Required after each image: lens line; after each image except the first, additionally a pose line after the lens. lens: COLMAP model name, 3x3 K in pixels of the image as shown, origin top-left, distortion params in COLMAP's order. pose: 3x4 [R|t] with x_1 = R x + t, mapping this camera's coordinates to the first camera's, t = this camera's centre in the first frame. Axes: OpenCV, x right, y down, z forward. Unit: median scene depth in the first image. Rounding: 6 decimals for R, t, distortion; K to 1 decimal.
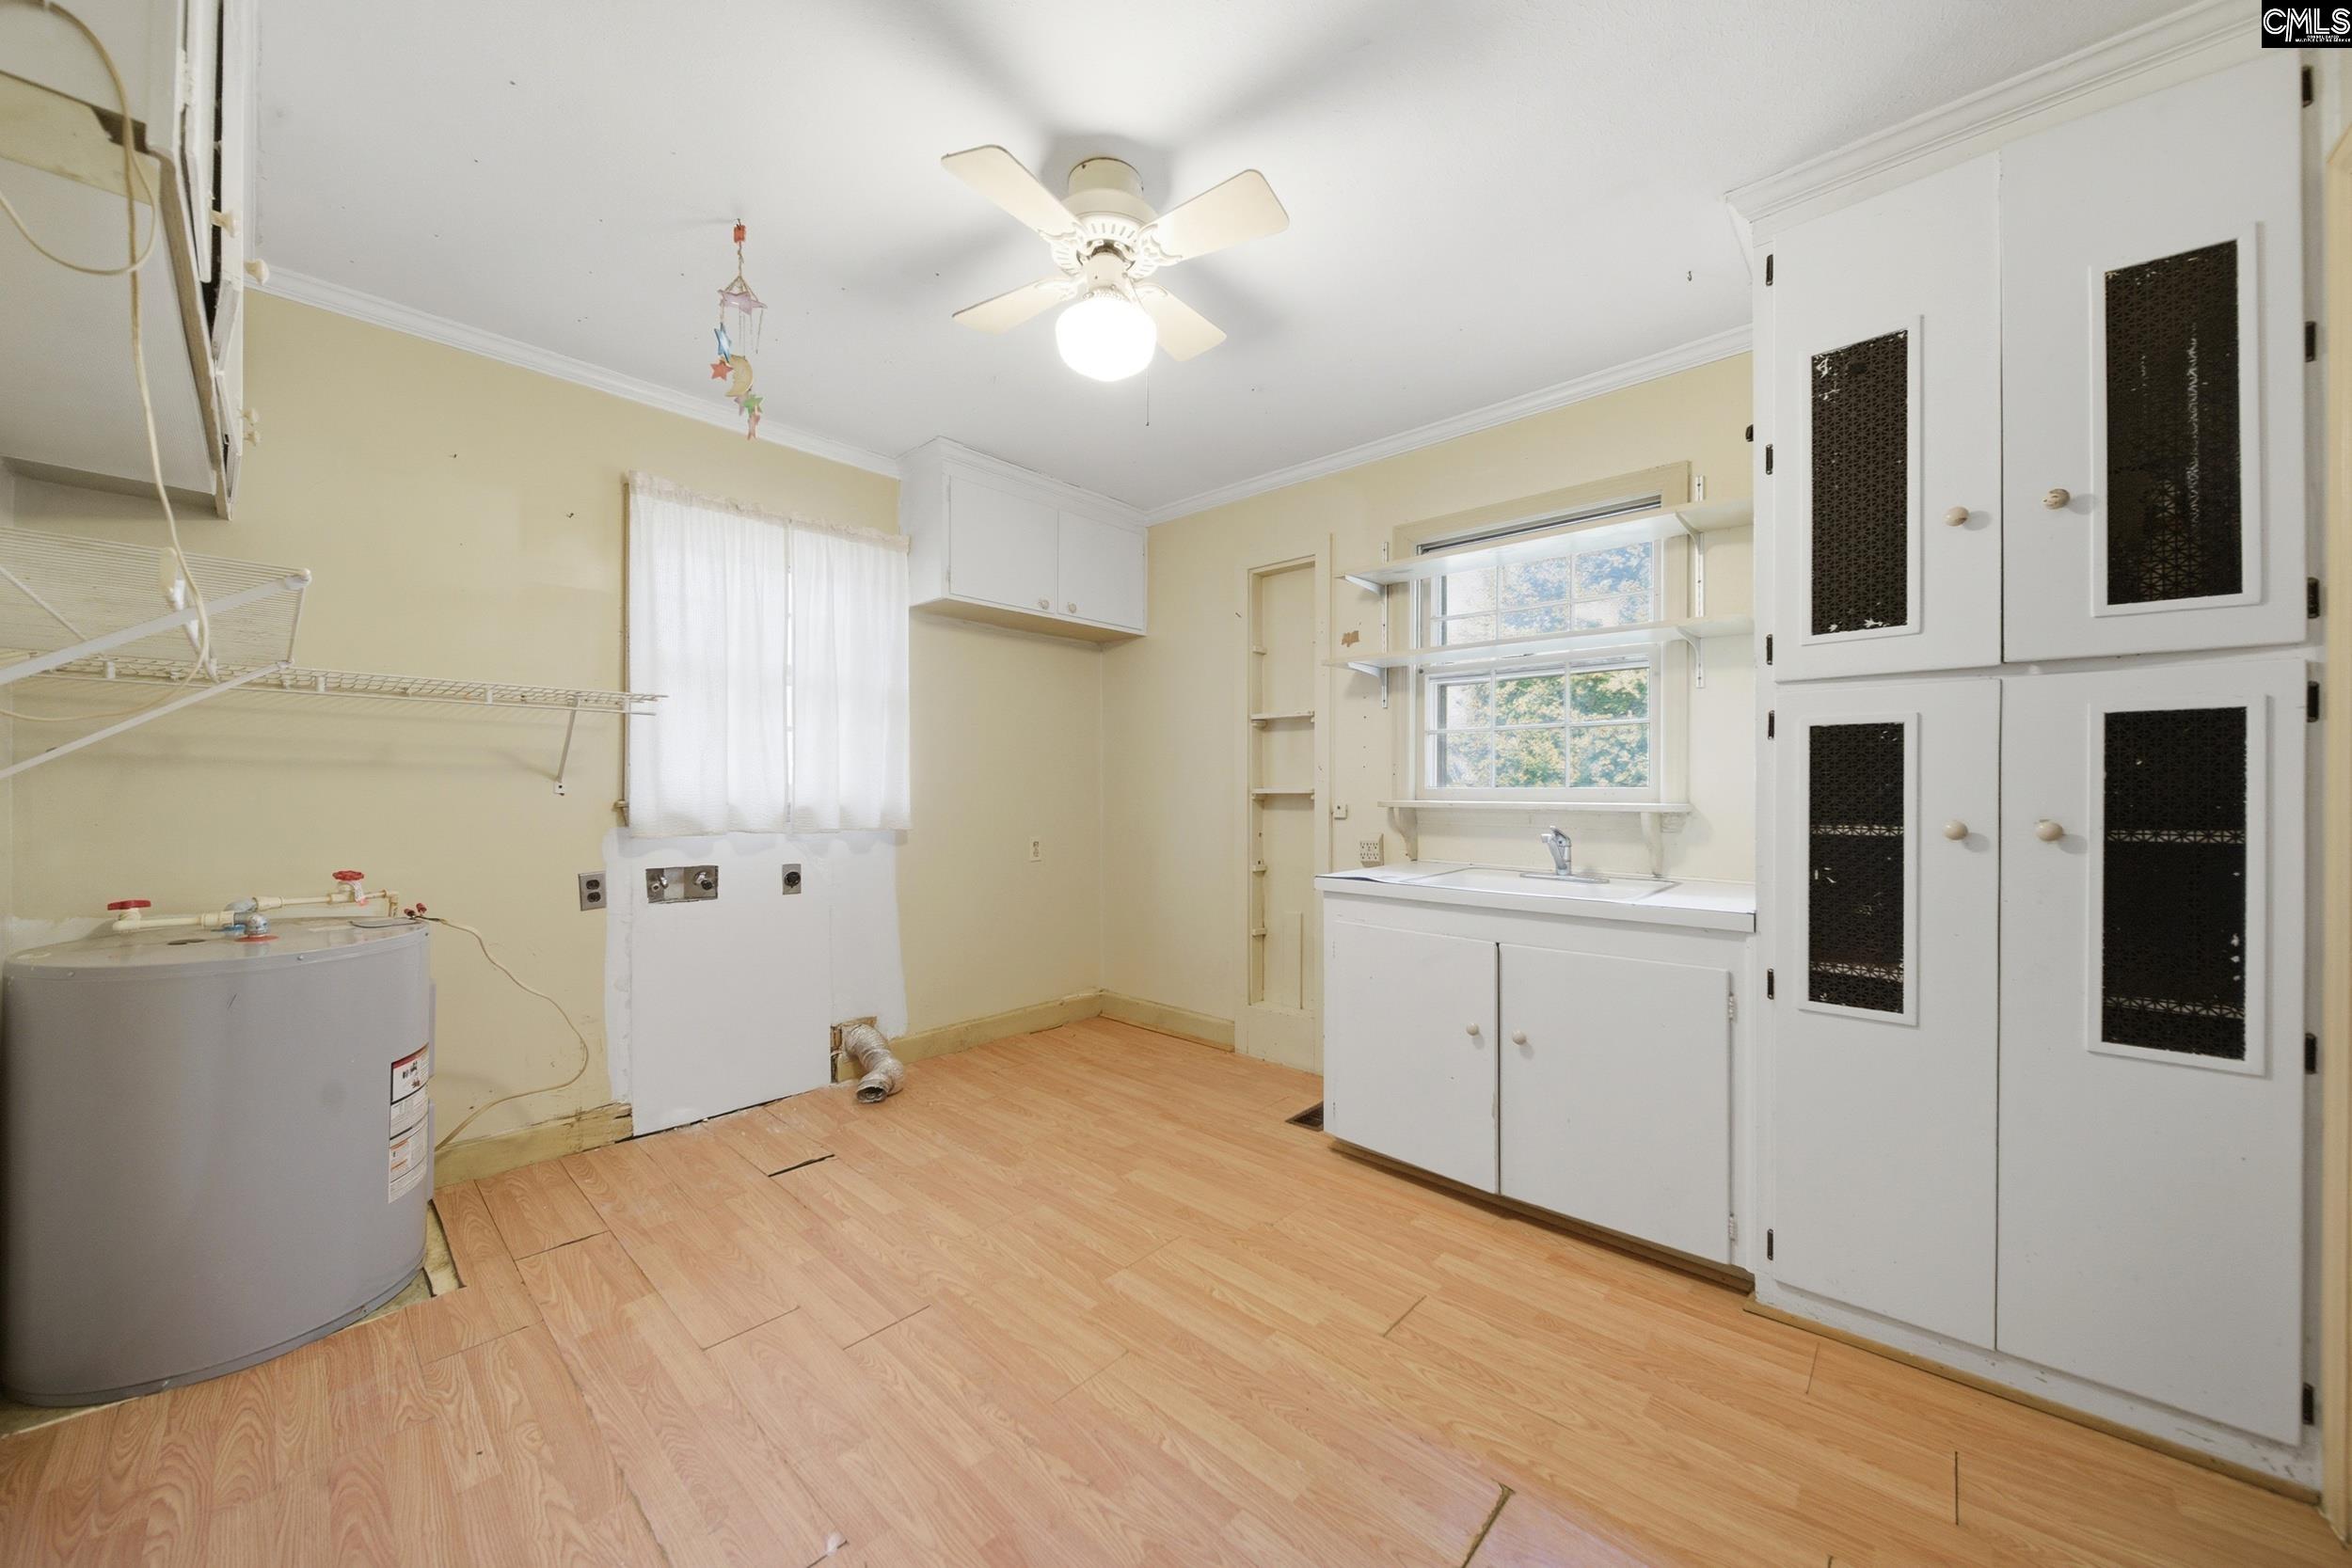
lens RADIAL K [[820.0, 0, 1173.3], [0, 820.0, 787.8], [0, 0, 1]] dist [-0.012043, -0.000133]
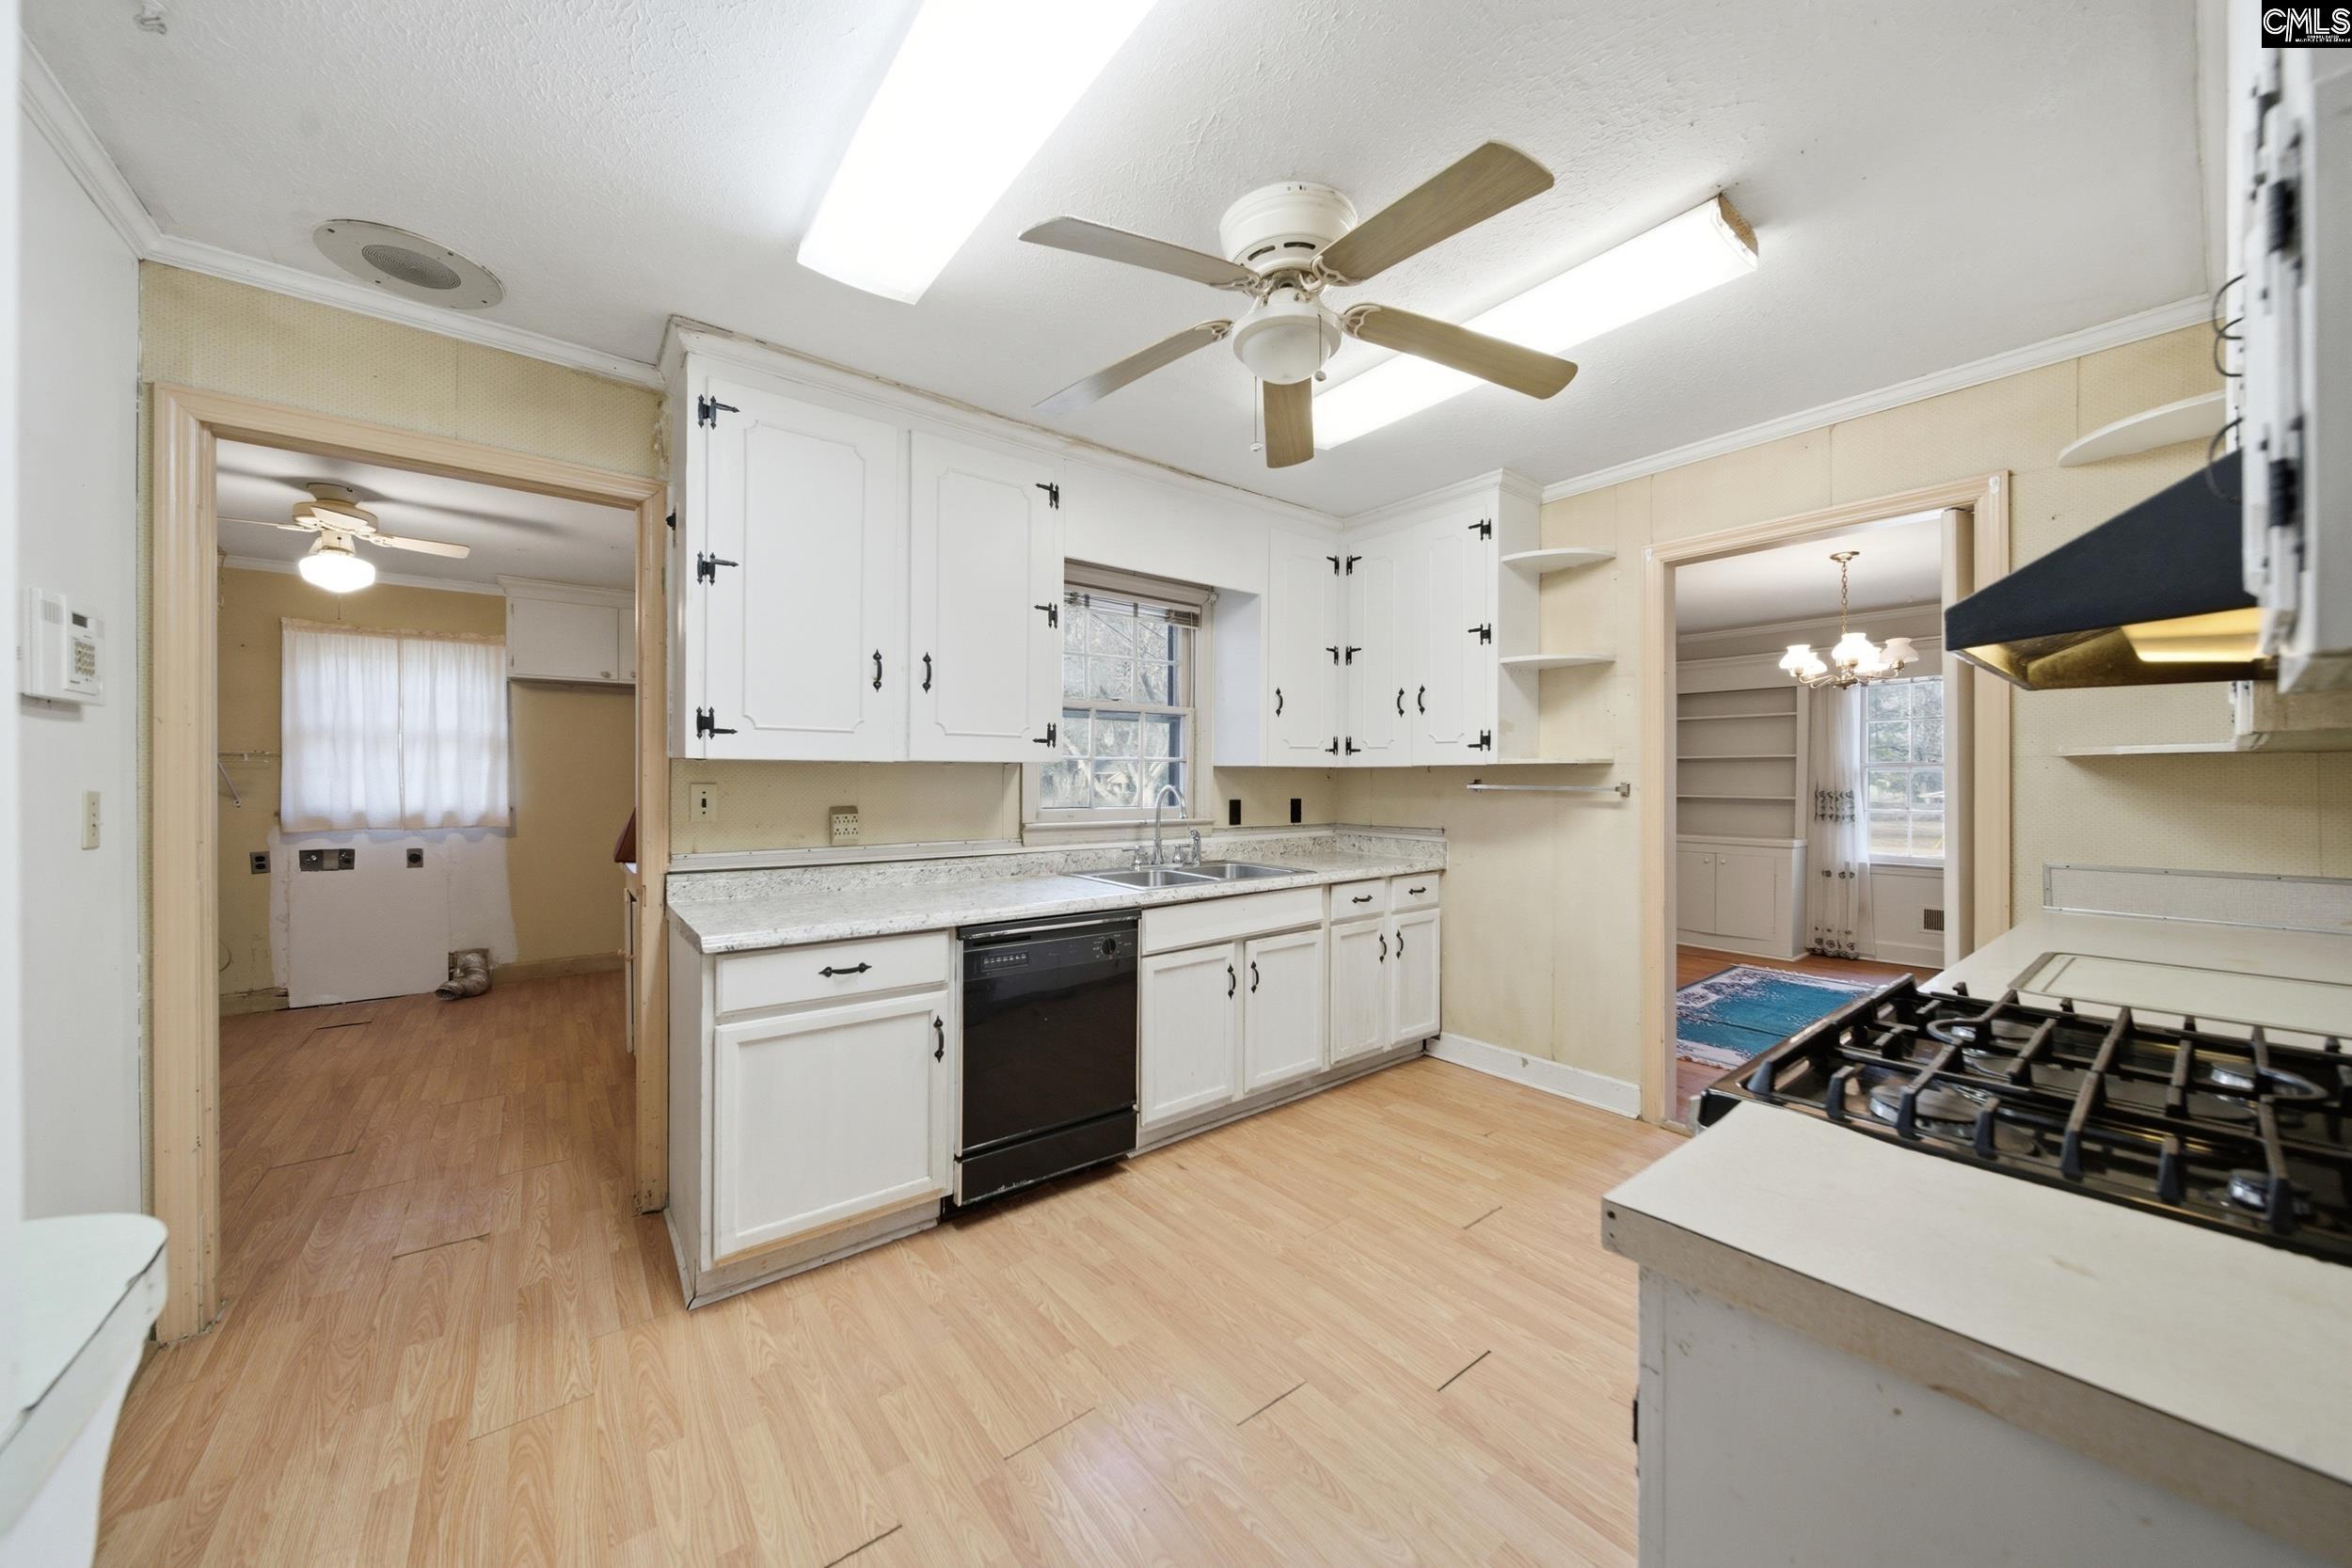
lens RADIAL K [[820.0, 0, 1177.8], [0, 820.0, 783.6], [0, 0, 1]] dist [-0.012043, -0.000133]
pose [[0.992522, -0.010384, -0.121626, 1.189040], [0.010233, 0.999946, -0.001859, -0.014885], [0.121639, 0.000600, 0.992574, -0.382543]]
